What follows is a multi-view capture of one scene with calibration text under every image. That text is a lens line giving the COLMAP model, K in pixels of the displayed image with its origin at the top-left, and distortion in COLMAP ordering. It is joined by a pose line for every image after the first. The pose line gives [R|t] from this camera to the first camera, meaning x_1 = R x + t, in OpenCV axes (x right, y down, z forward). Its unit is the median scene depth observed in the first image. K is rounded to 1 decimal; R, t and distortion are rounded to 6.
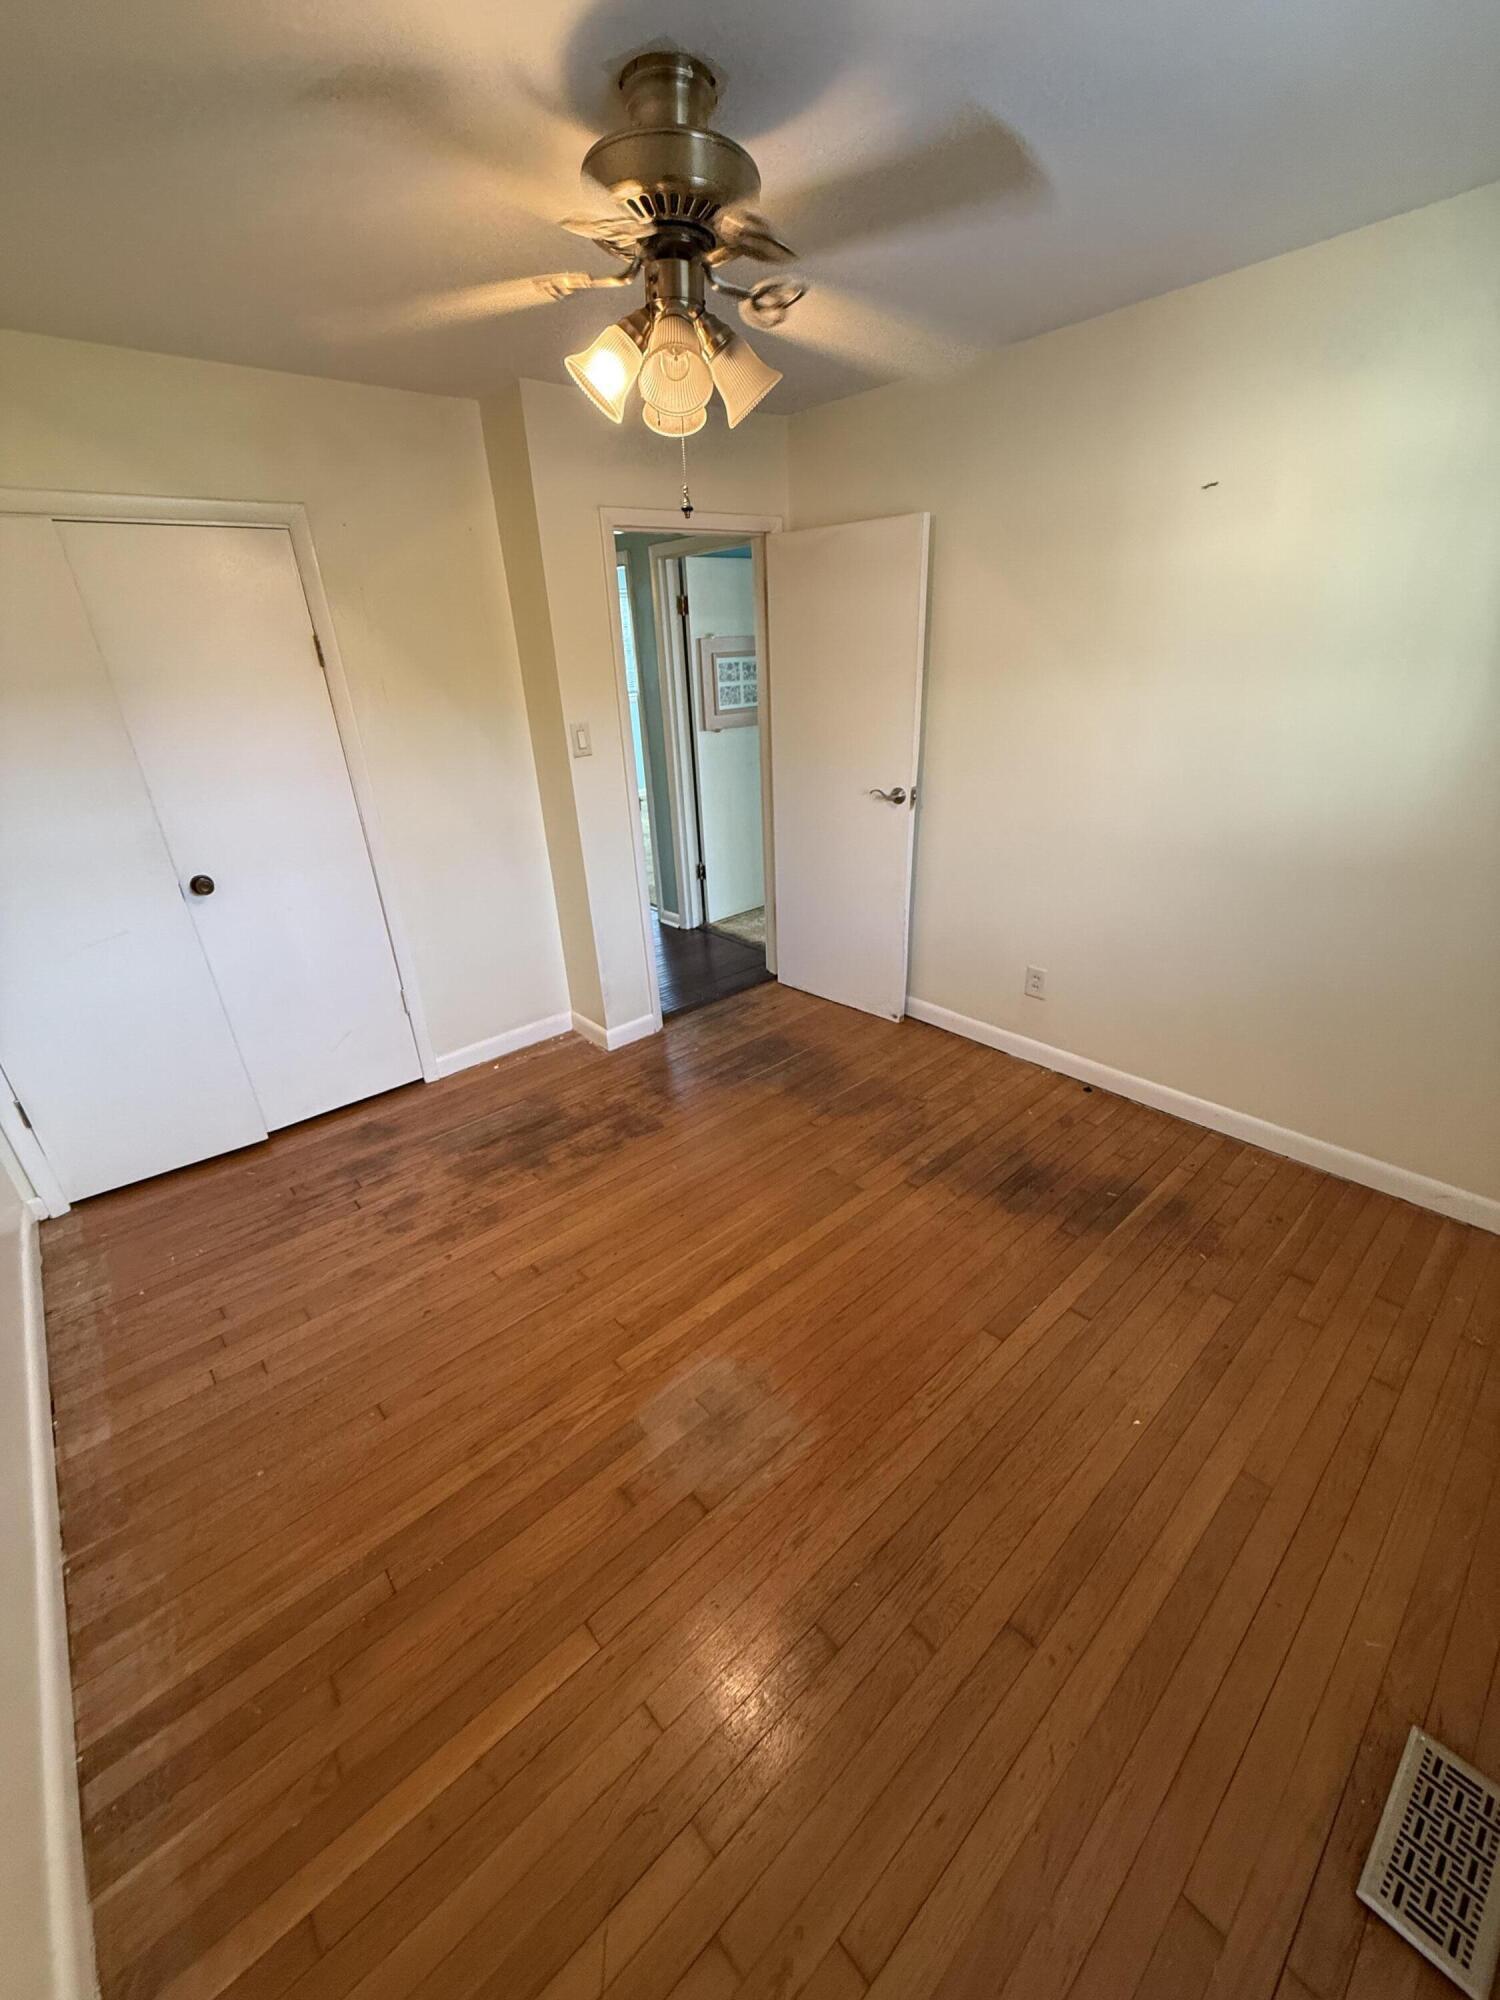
lens RADIAL K [[797.0, 0, 746.2], [0, 797.0, 1000.6], [0, 0, 1]] dist [0.000393, -0.000040]
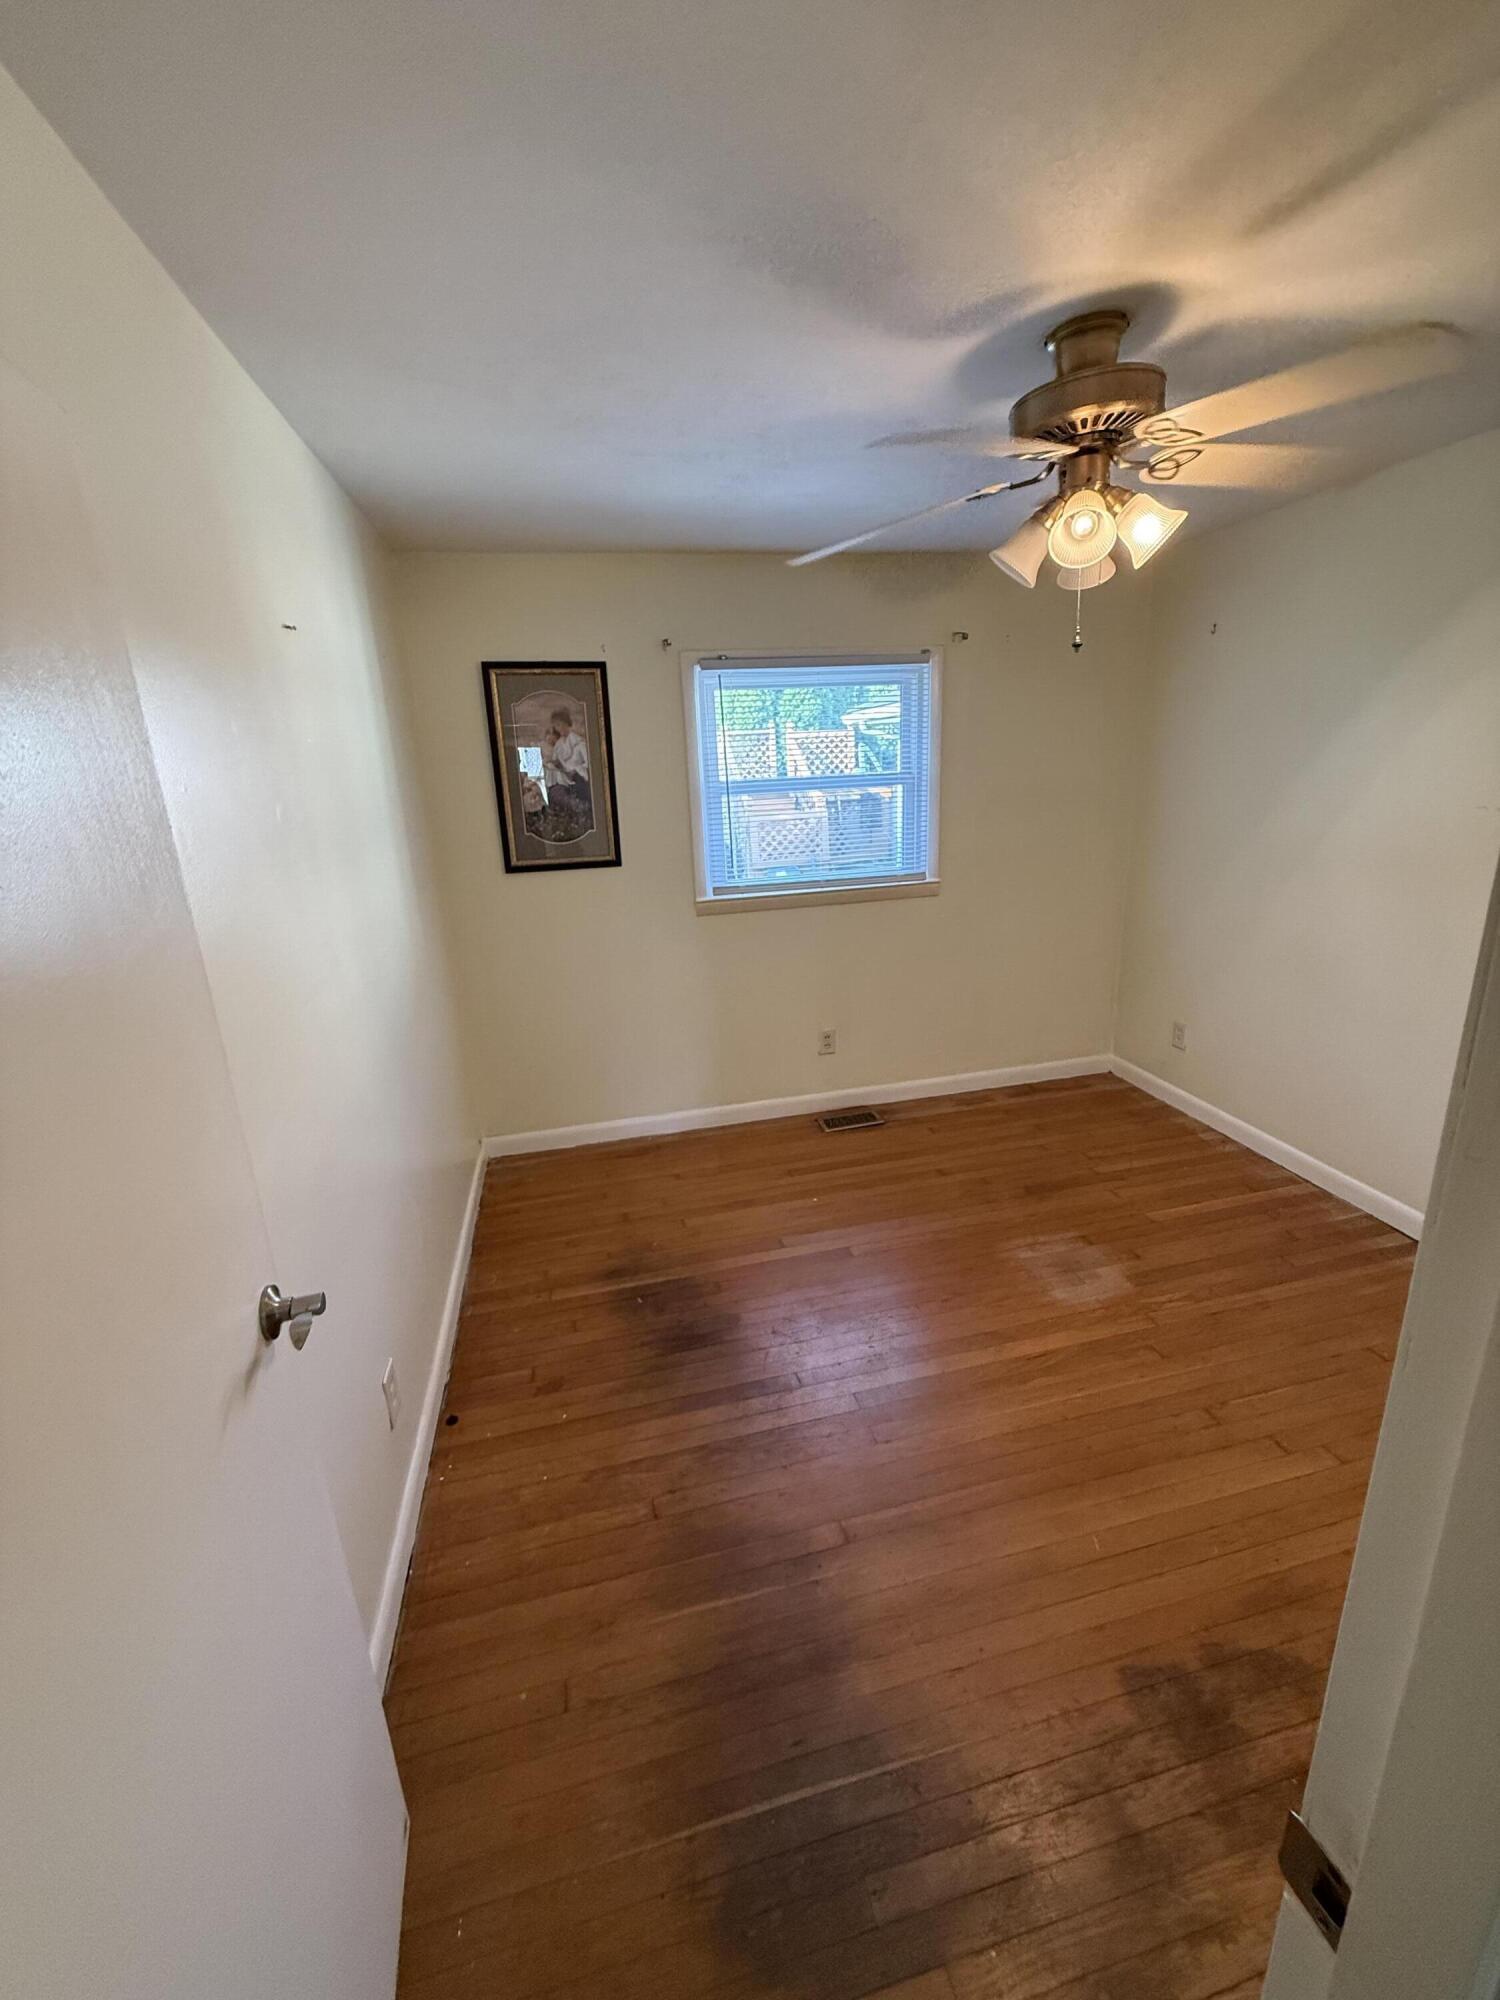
lens RADIAL K [[797.0, 0, 749.8], [0, 797.0, 999.5], [0, 0, 1]] dist [0.000393, -0.000040]
pose [[-0.875134, -0.049758, 0.481316, -0.192343], [0.276842, 0.764330, 0.582373, -0.815611], [-0.396862, 0.642903, -0.655116, 1.804818]]
